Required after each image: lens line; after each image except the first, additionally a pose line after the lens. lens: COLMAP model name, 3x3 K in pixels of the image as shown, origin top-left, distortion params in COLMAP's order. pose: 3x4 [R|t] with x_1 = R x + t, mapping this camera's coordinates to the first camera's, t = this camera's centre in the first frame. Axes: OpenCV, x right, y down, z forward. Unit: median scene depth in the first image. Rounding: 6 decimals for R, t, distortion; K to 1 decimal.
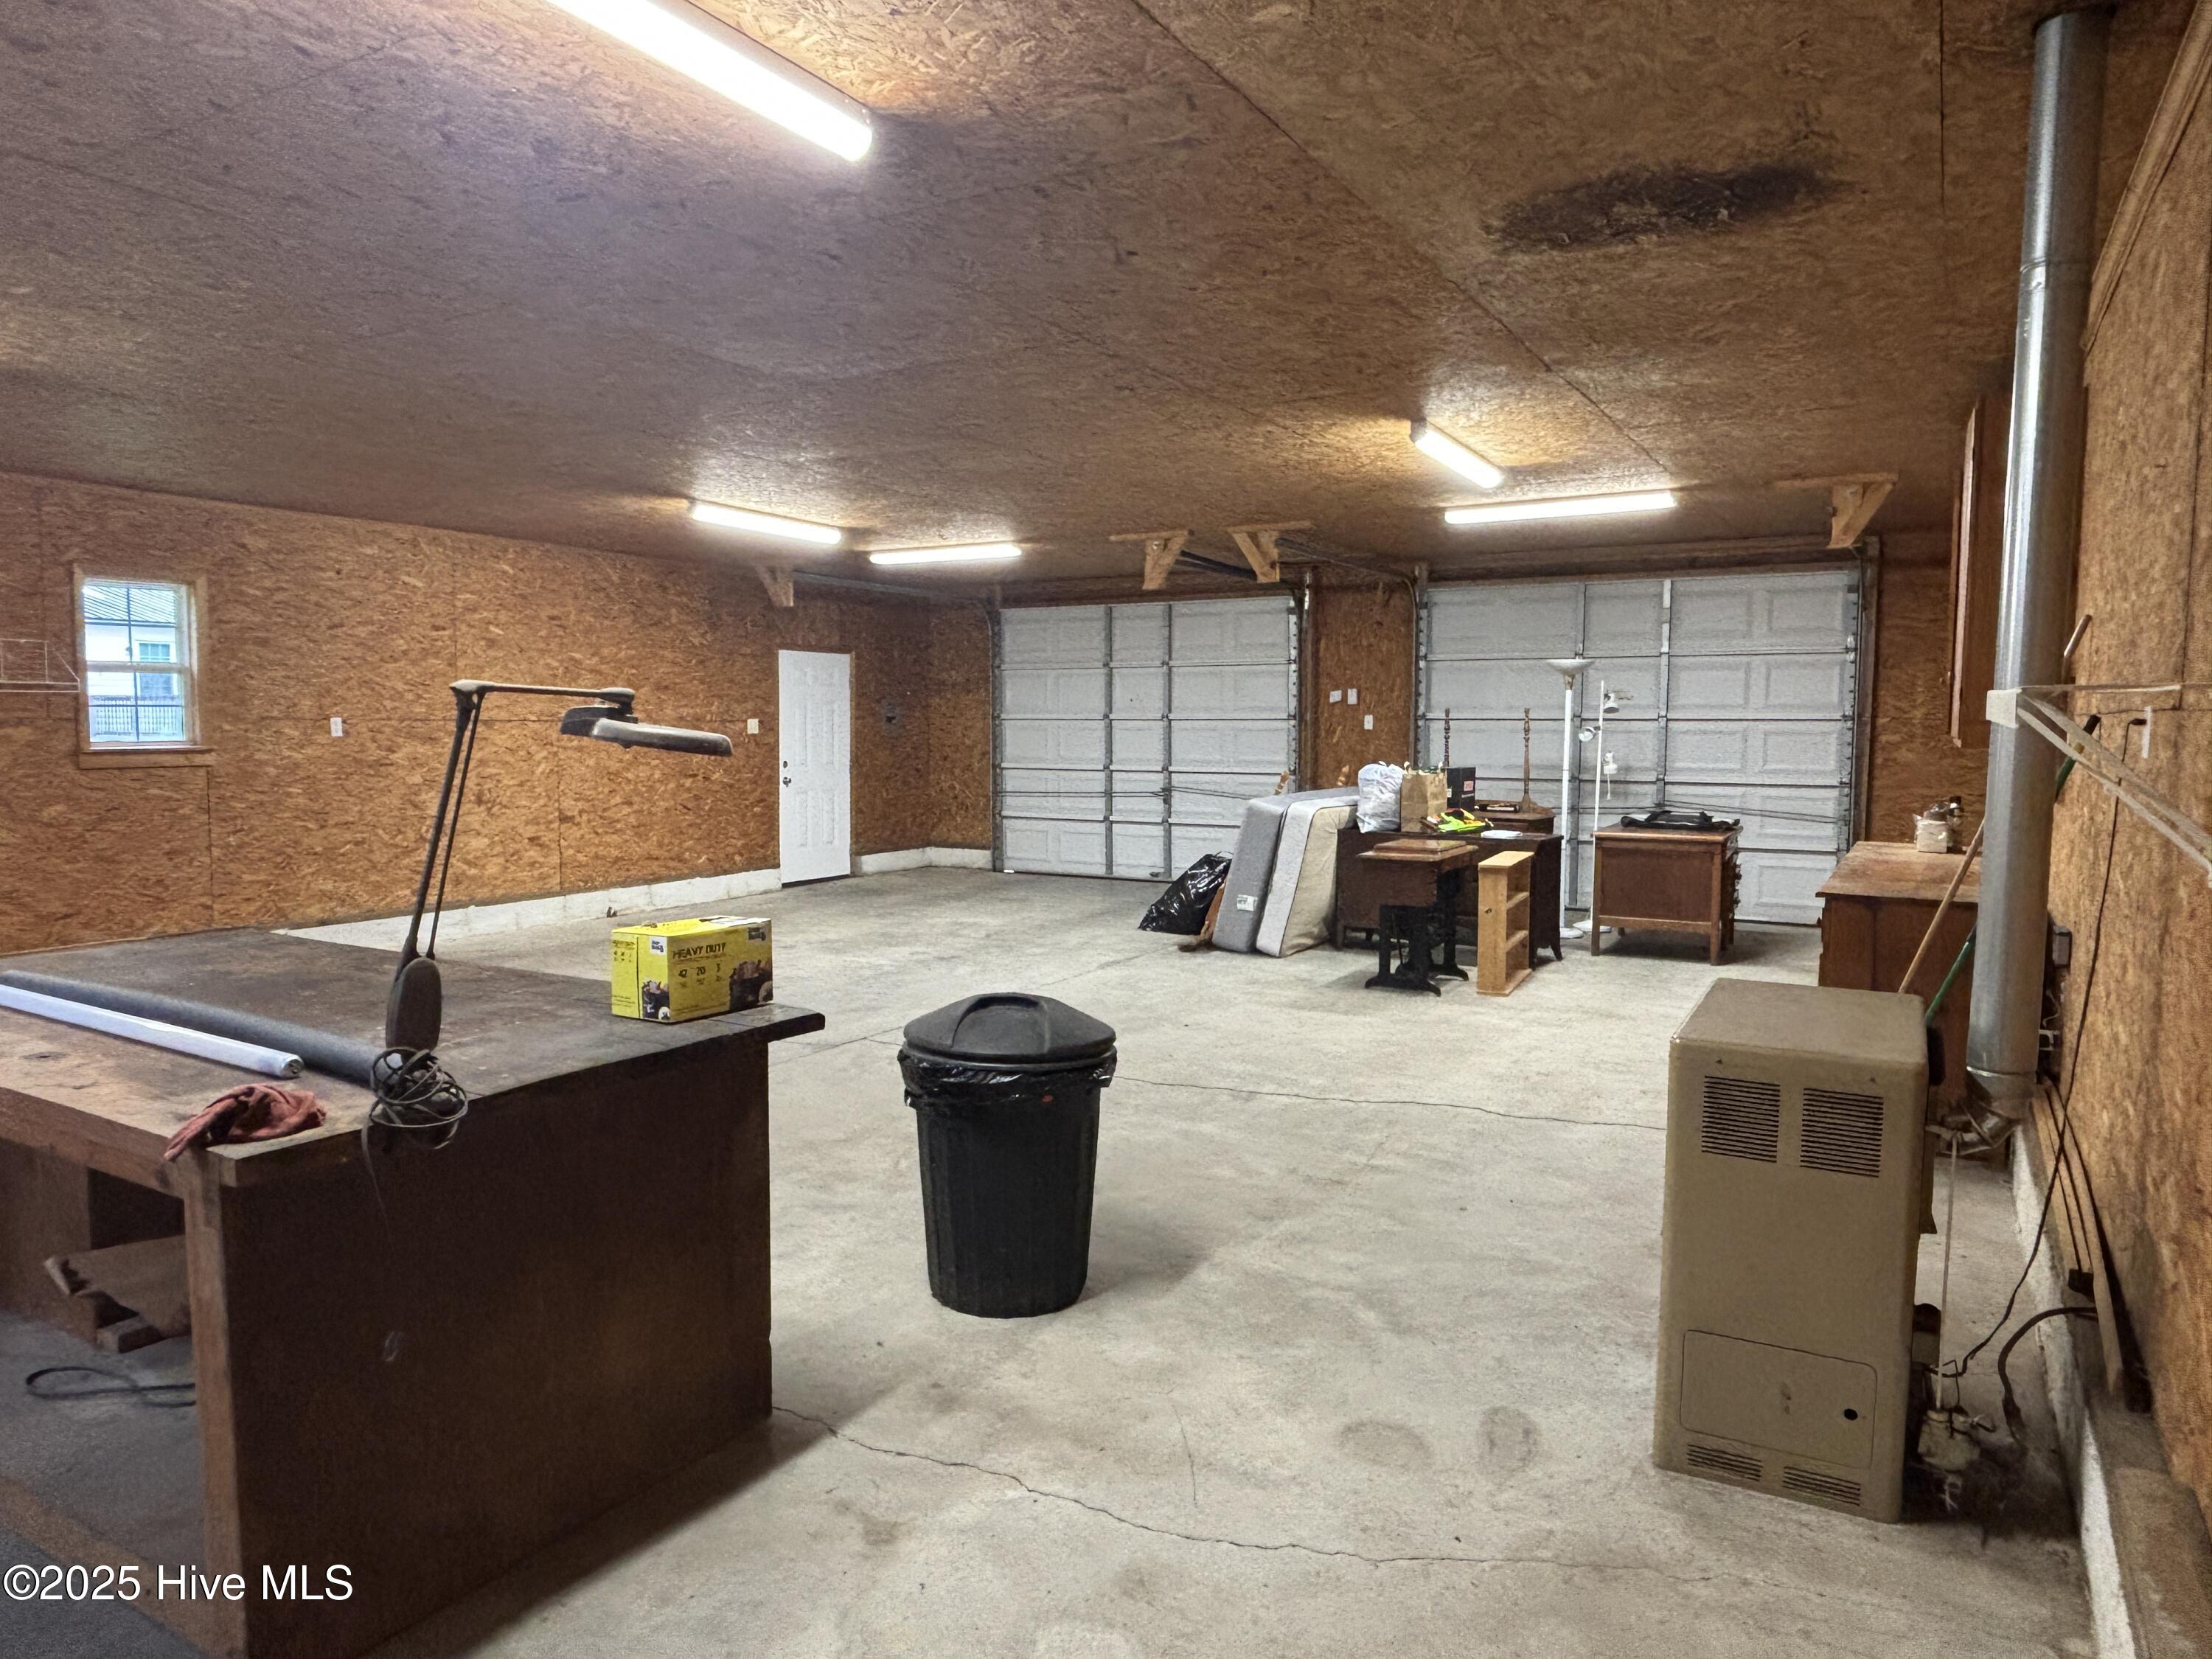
lens RADIAL K [[1419.5, 0, 1090.6], [0, 1419.5, 850.1], [0, 0, 1]] dist [0.006506, -0.029694]
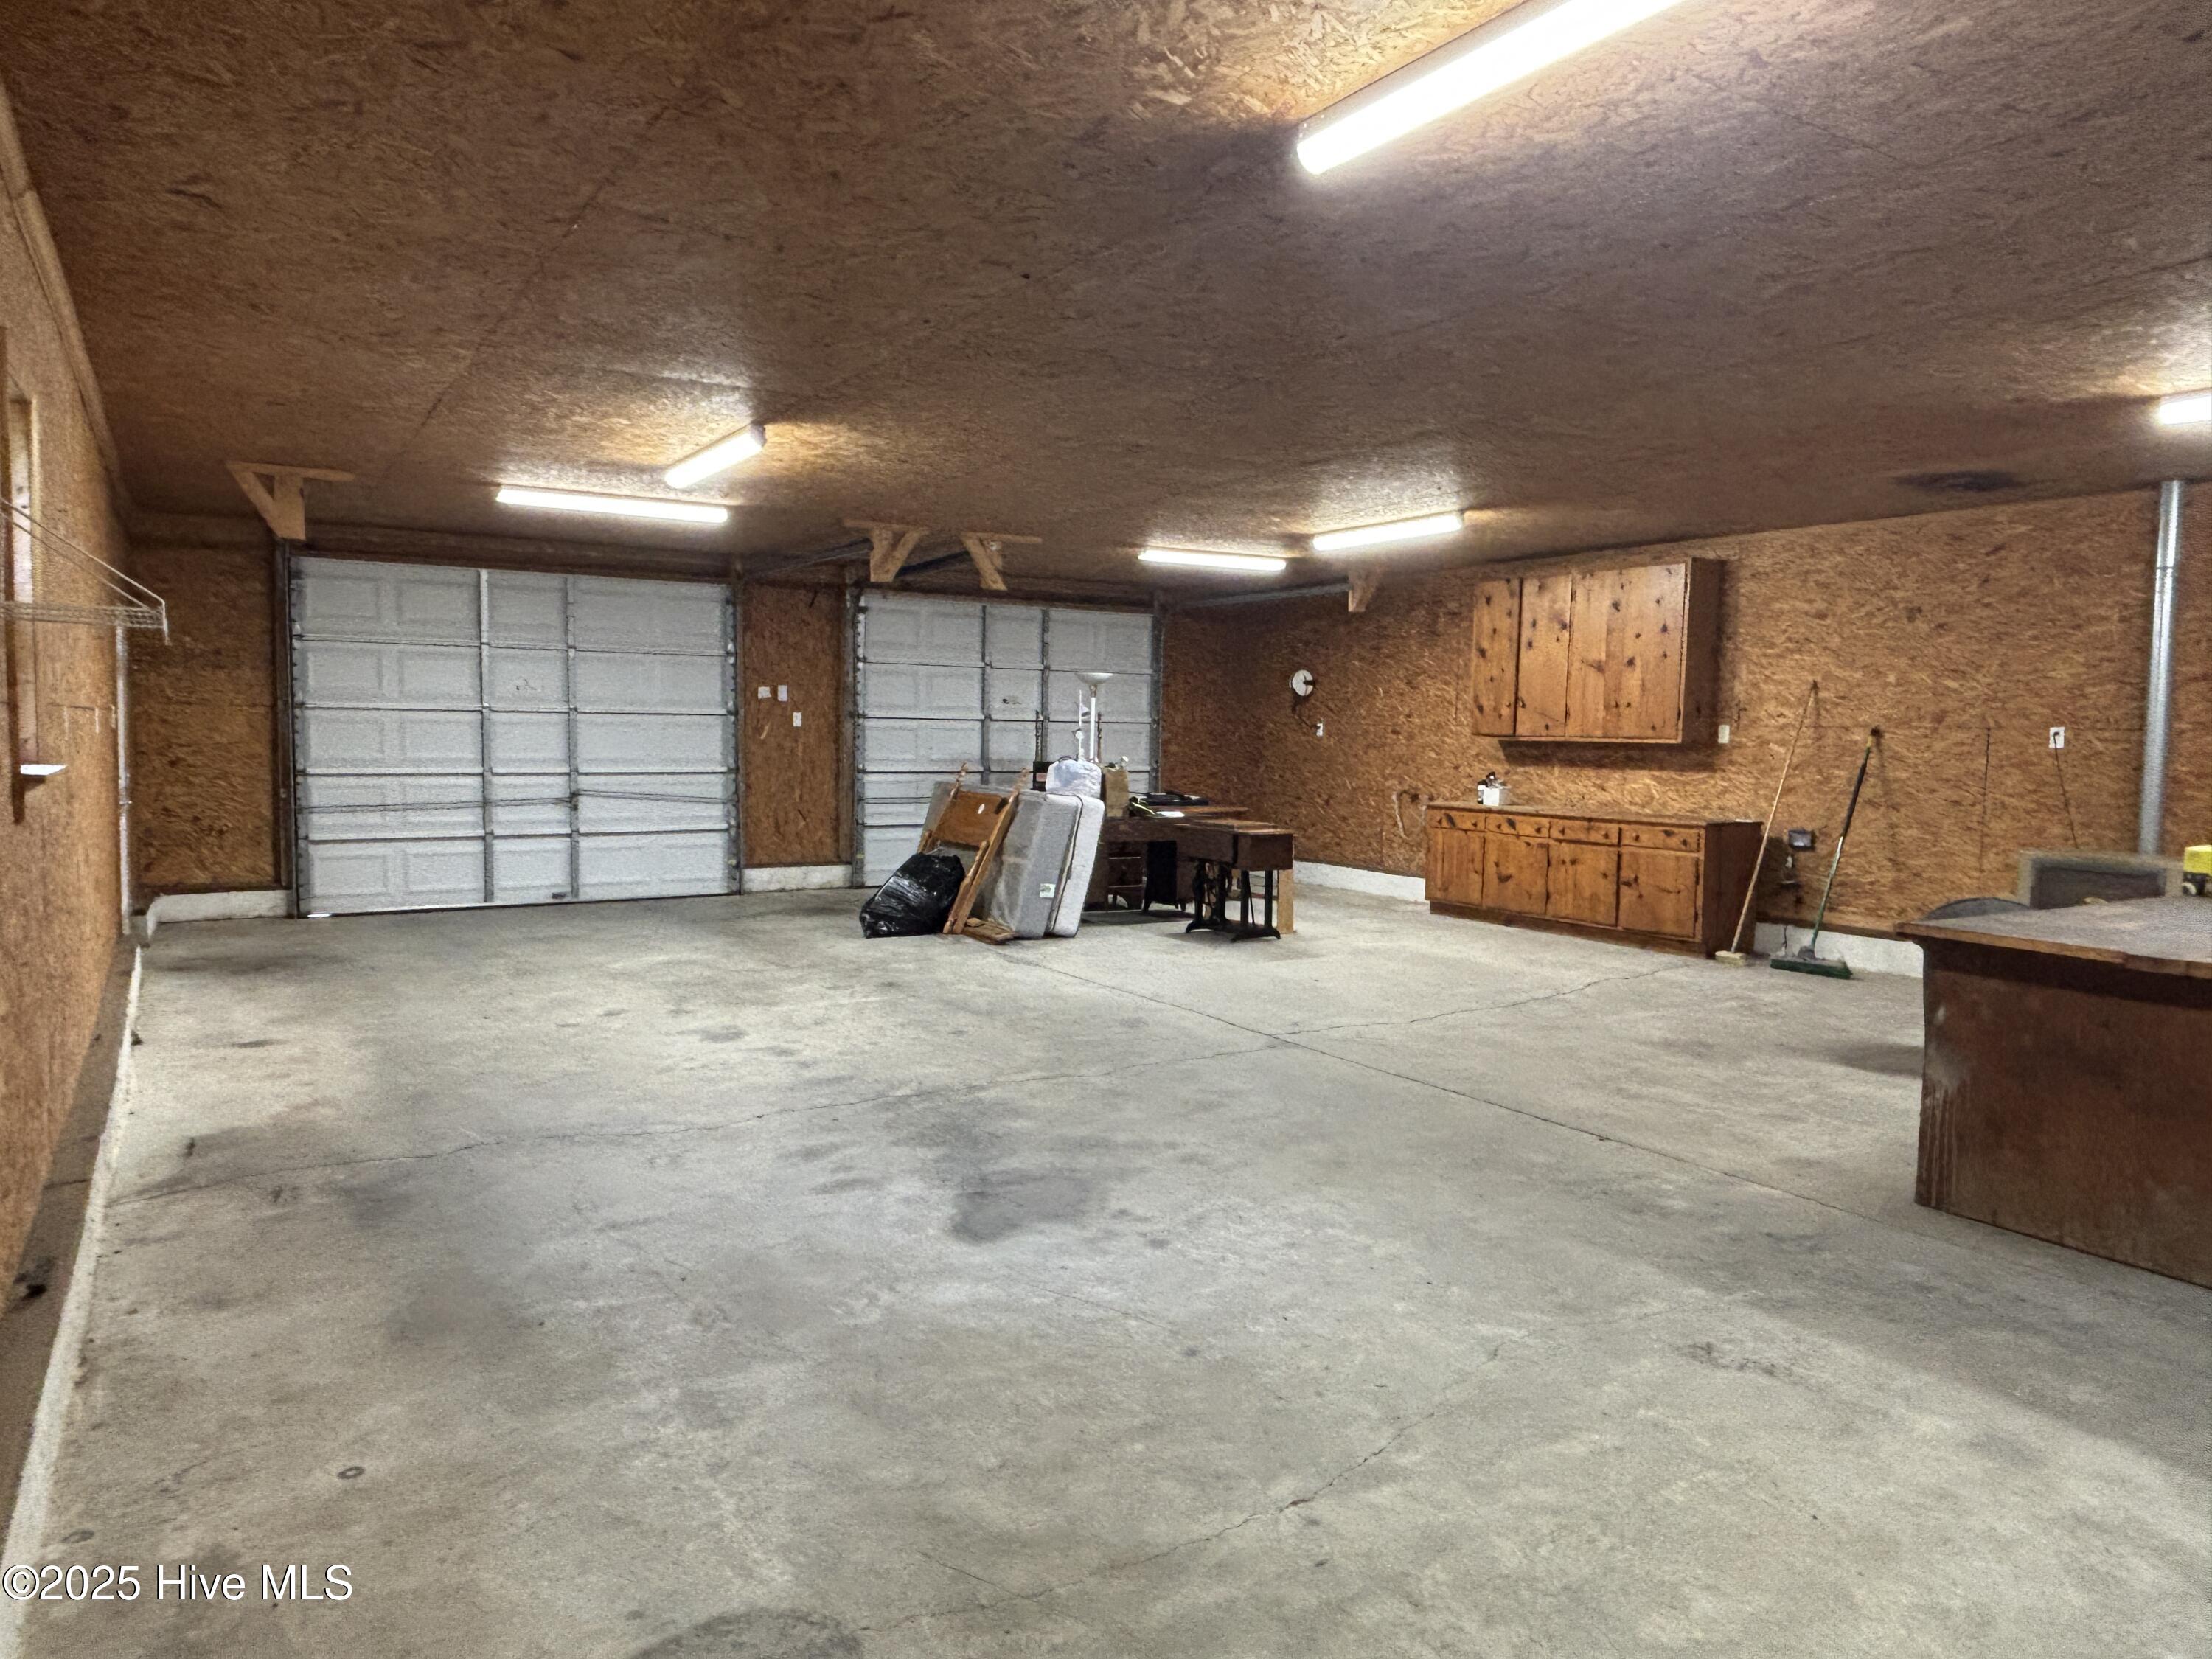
lens RADIAL K [[1419.5, 0, 1099.2], [0, 1419.5, 844.6], [0, 0, 1]] dist [0.006506, -0.029694]
pose [[0.448406, -0.071683, 0.890951, -0.564081], [0.066921, 0.996674, 0.046509, -0.030910], [-0.891321, 0.038768, 0.451712, 0.326124]]
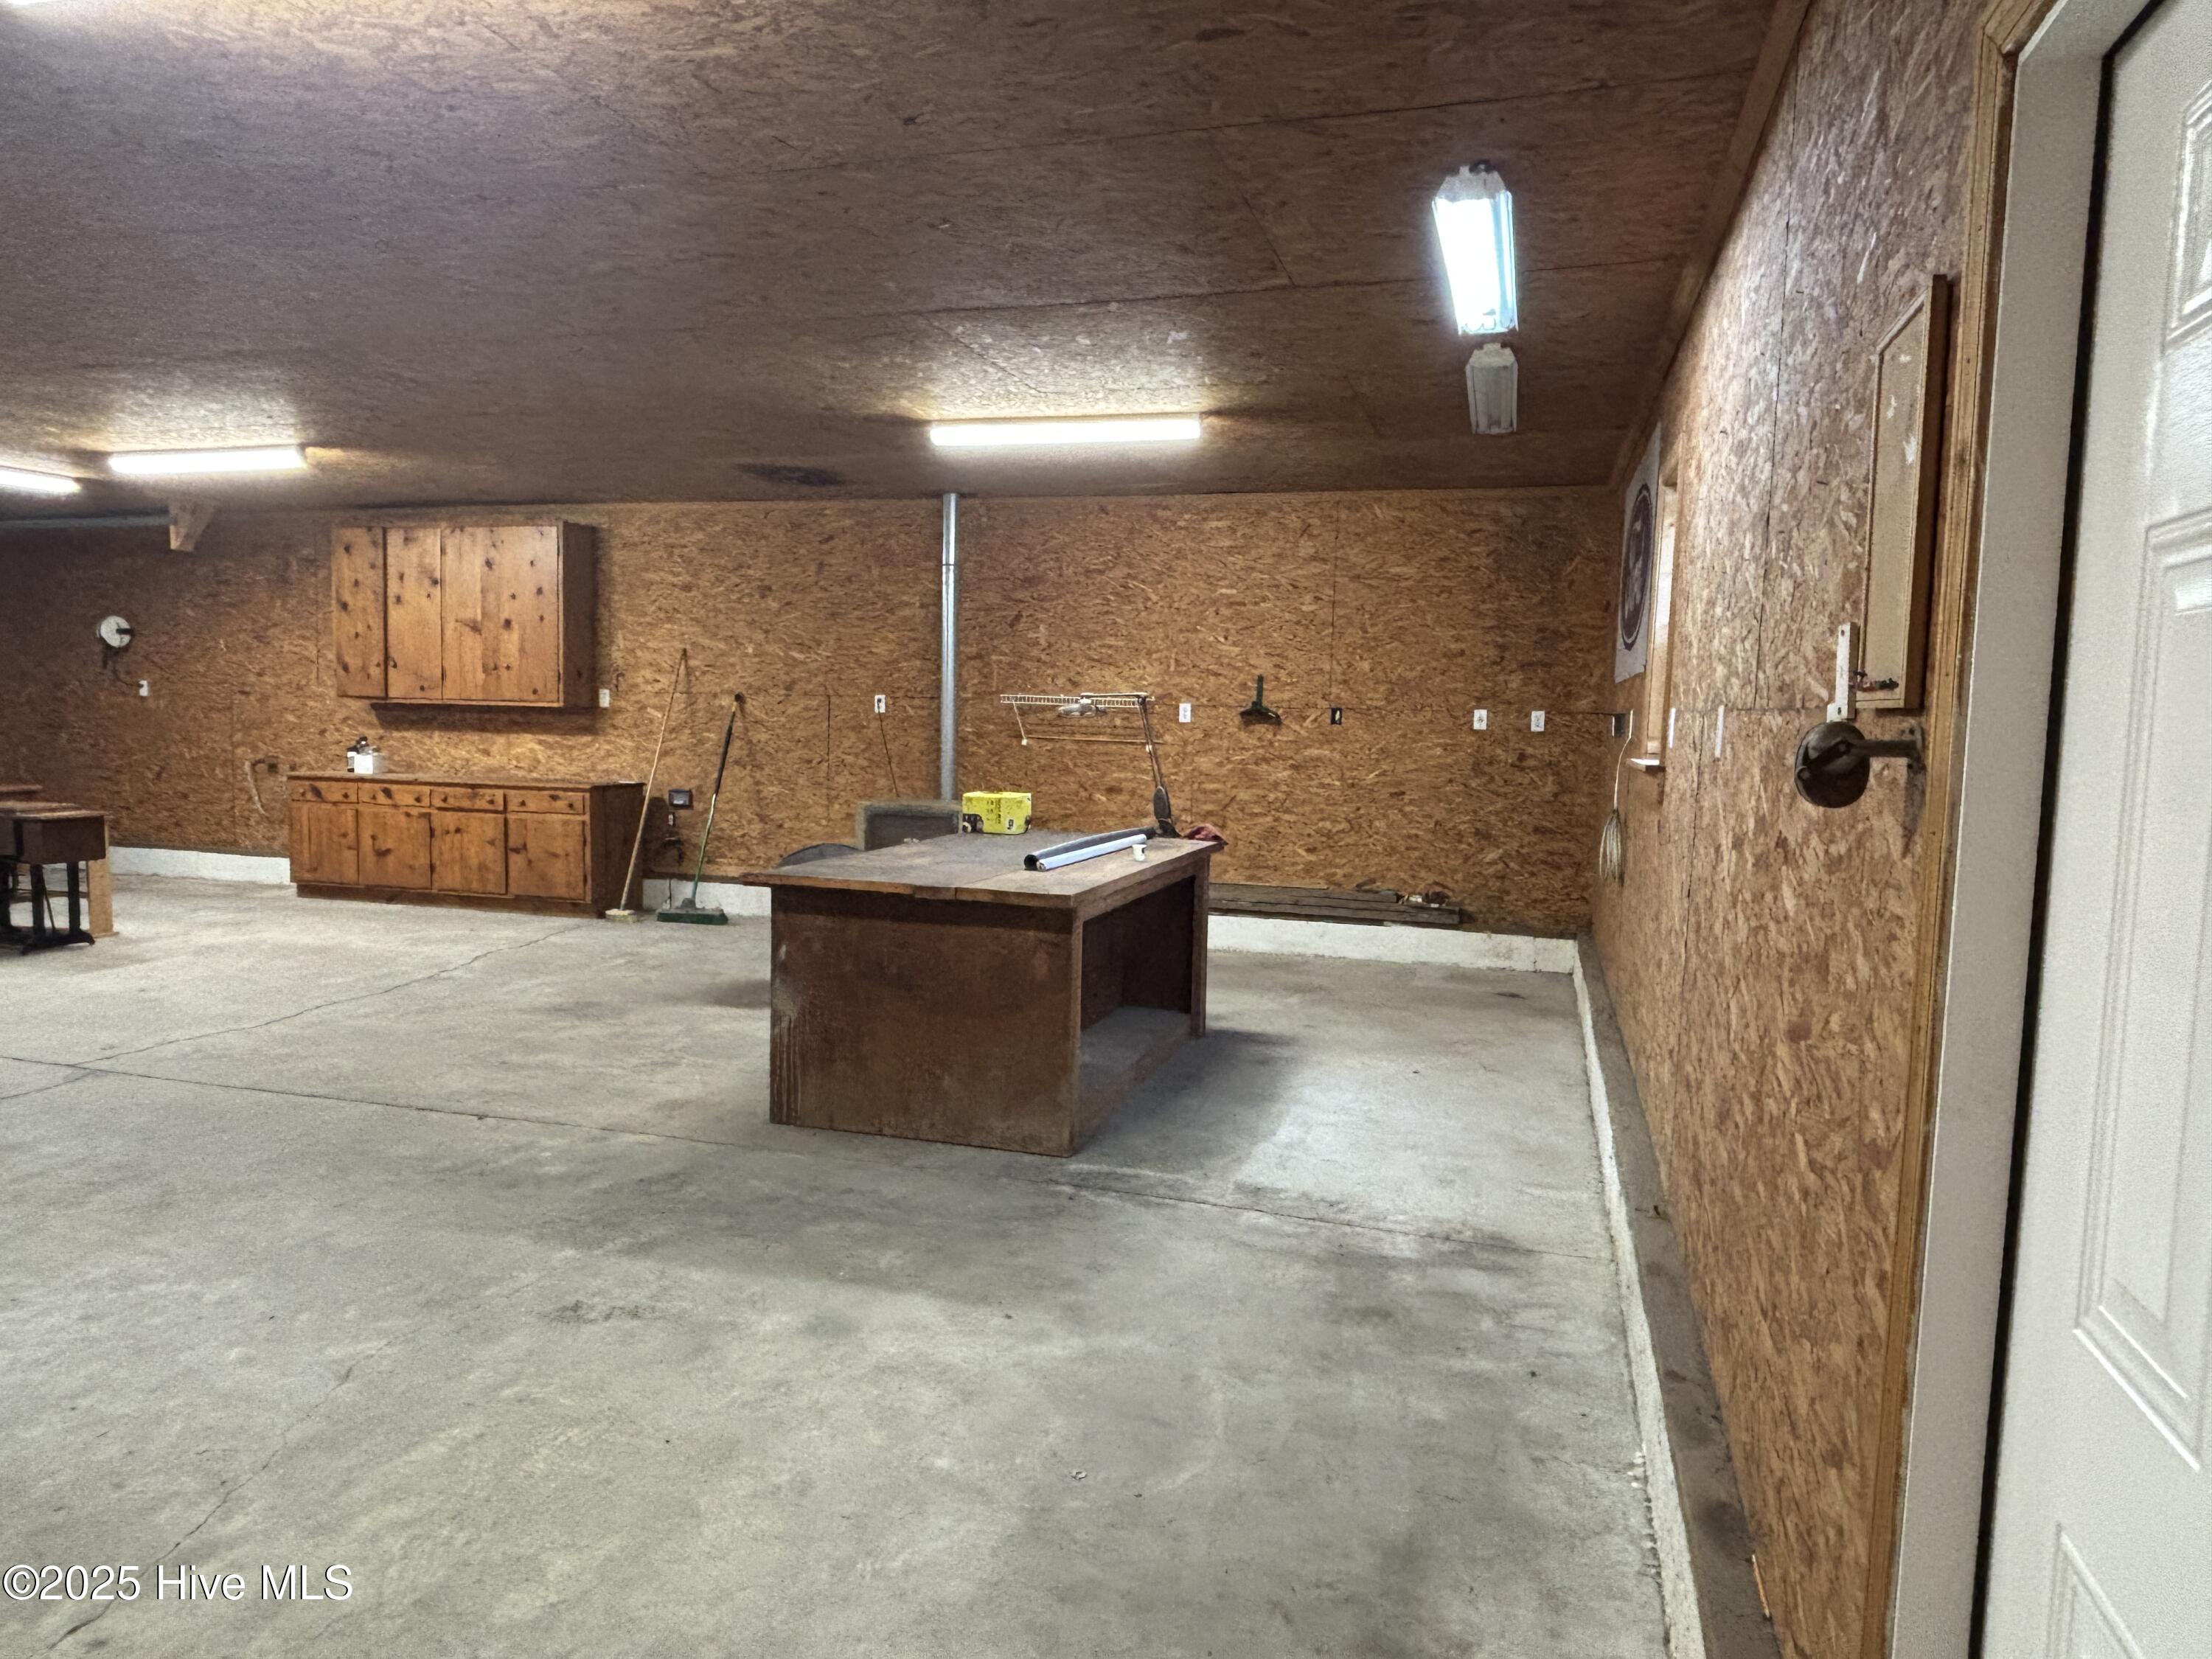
lens RADIAL K [[1419.5, 0, 1118.9], [0, 1419.5, 839.9], [0, 0, 1]] dist [0.006506, -0.029694]
pose [[-0.276688, -0.098078, 0.955941, -0.561418], [0.060507, 0.991026, 0.119191, -0.030969], [-0.959053, 0.090820, -0.268271, 0.314246]]
